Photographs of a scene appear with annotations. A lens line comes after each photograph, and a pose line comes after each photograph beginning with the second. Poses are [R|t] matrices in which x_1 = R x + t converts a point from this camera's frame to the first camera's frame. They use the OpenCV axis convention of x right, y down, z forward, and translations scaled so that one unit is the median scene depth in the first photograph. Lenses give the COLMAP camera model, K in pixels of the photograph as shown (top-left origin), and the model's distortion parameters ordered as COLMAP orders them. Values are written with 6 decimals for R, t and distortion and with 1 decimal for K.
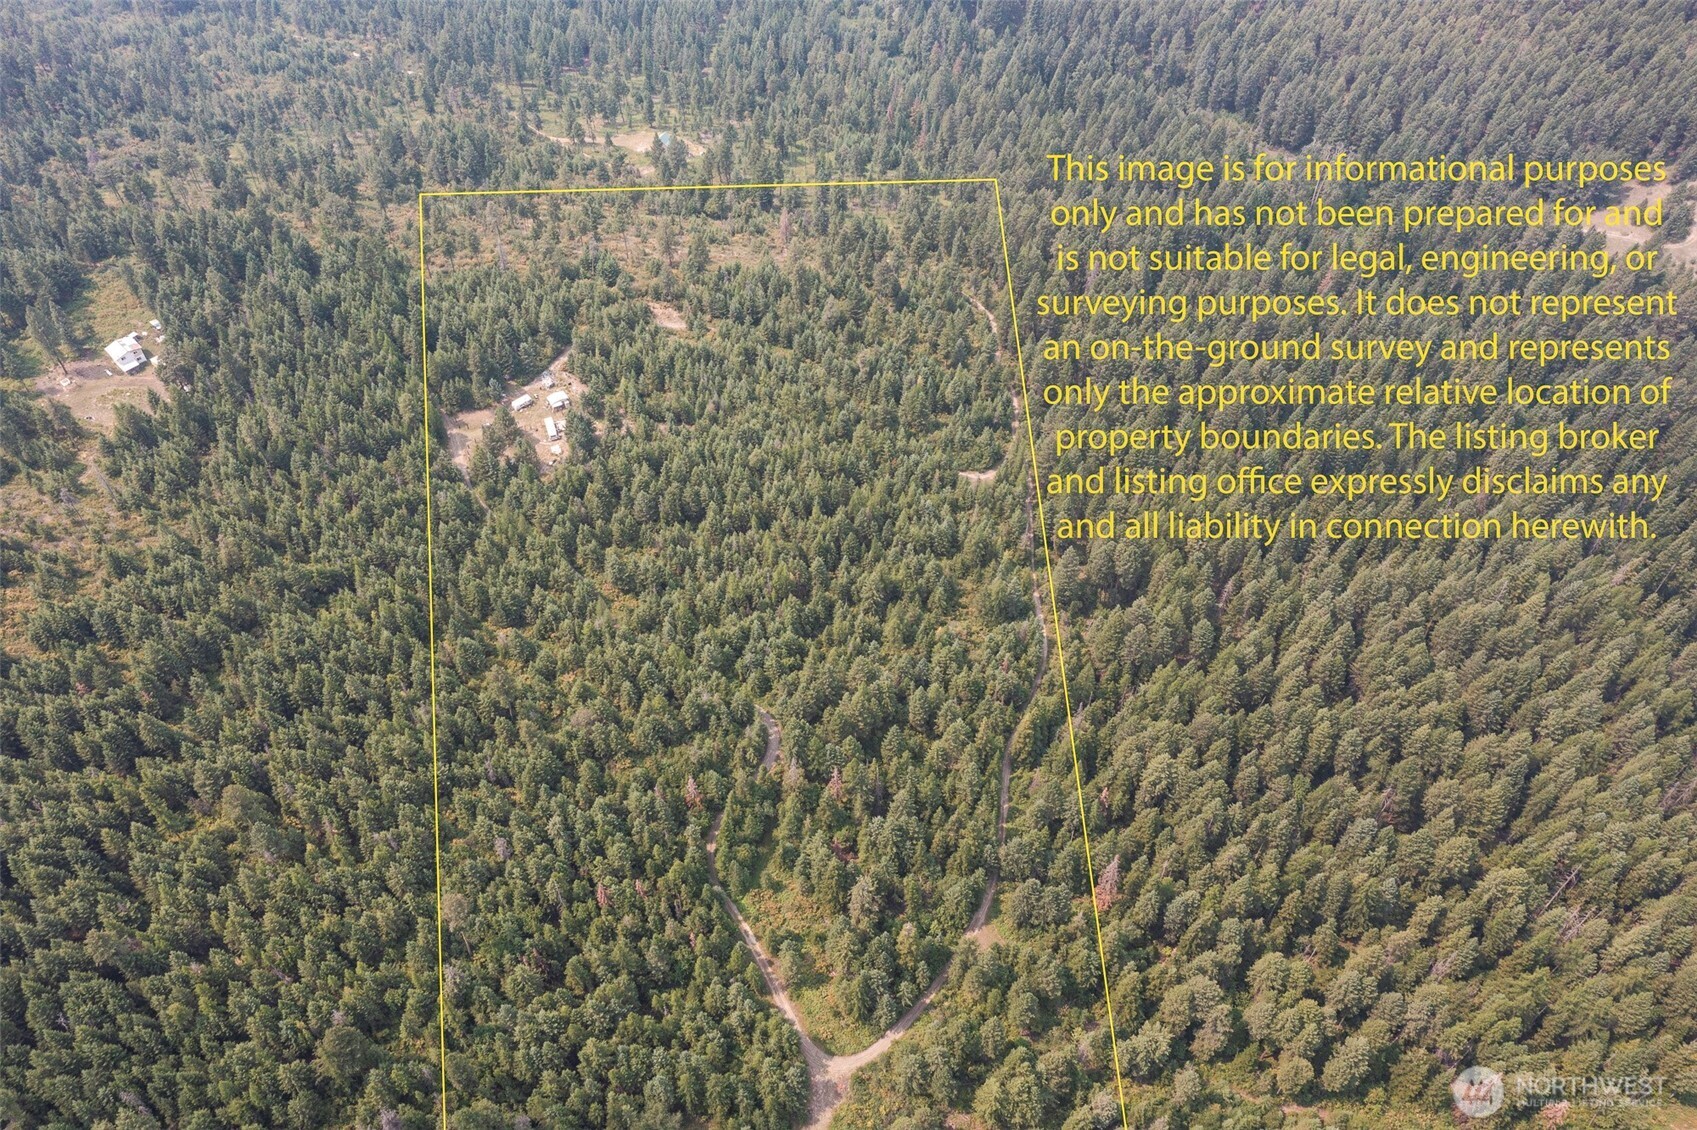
lens RADIAL K [[1346.9, 0, 848.3], [0, 1346.9, 567.2], [0, 0, 1]] dist [0.008341, -0.006607]
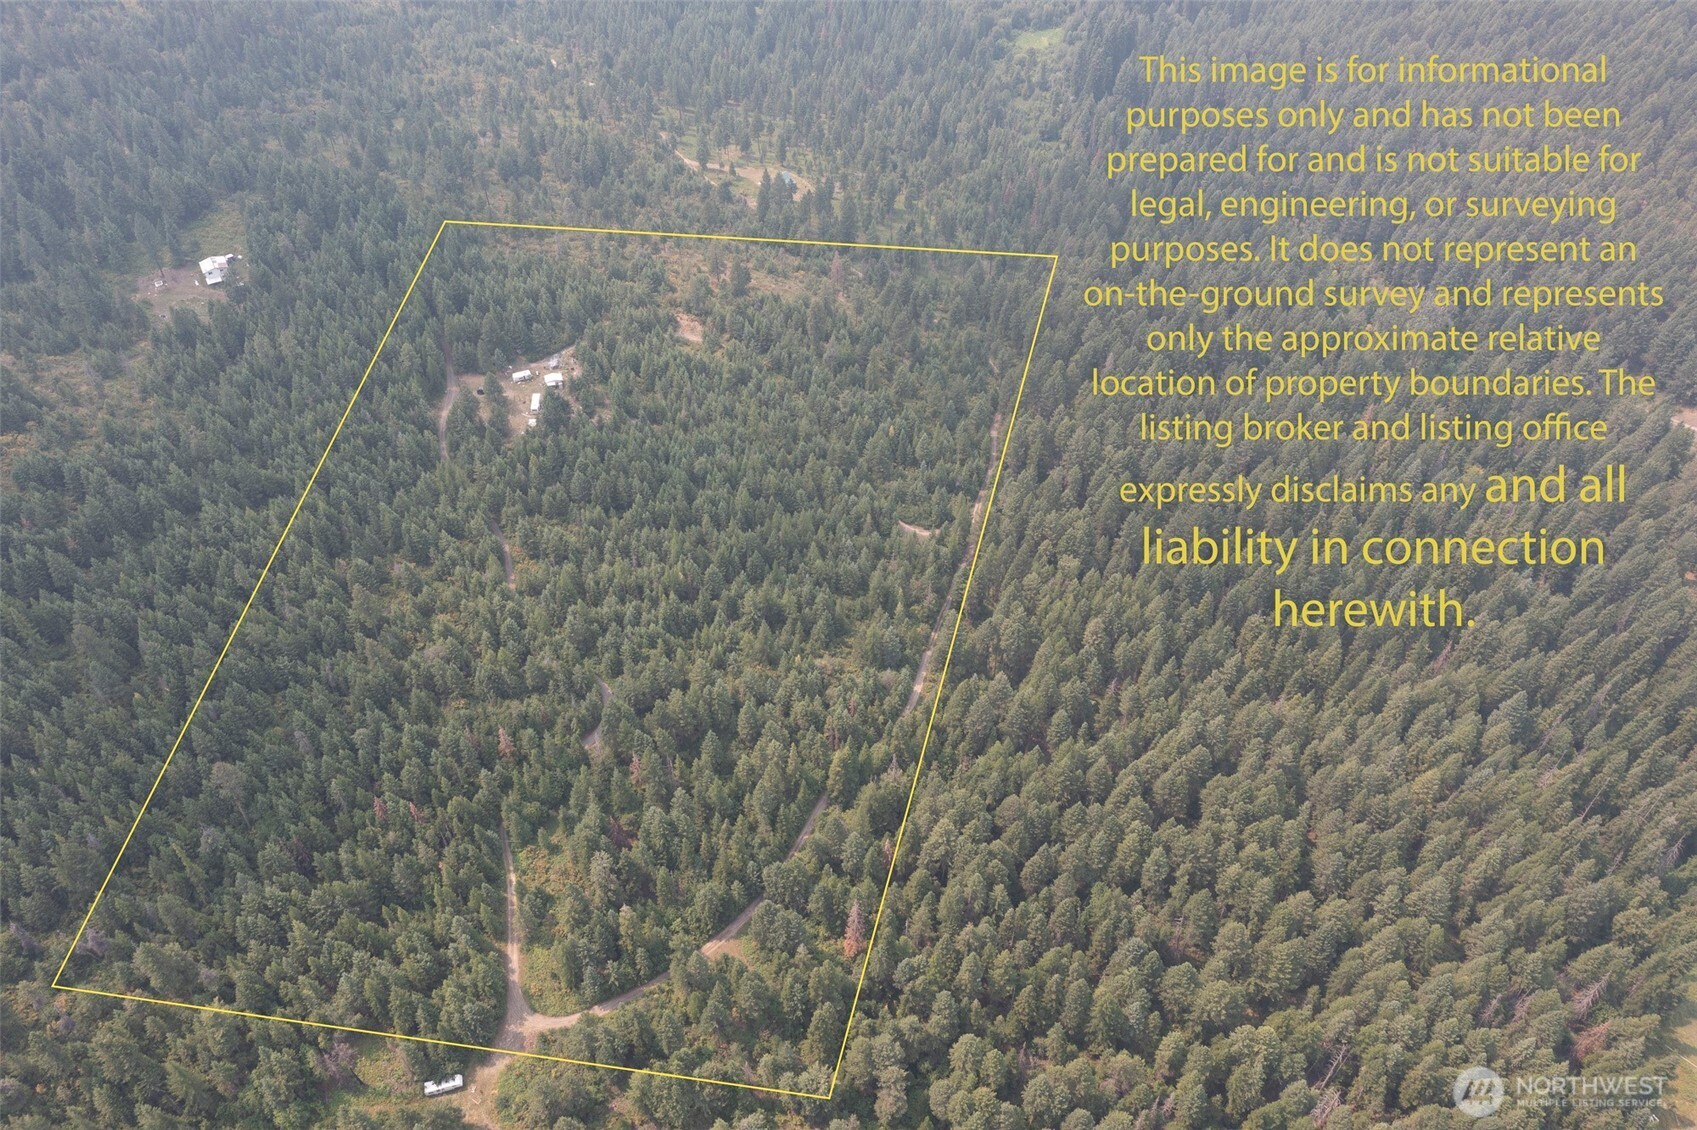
lens RADIAL K [[1346.9, 0, 848.3], [0, 1346.9, 567.2], [0, 0, 1]] dist [0.008341, -0.006607]
pose [[0.957929, 0.214624, -0.190548, 0.282006], [-0.224354, 0.974021, -0.030792, 0.002465], [0.178990, 0.072247, 0.981195, -0.008916]]
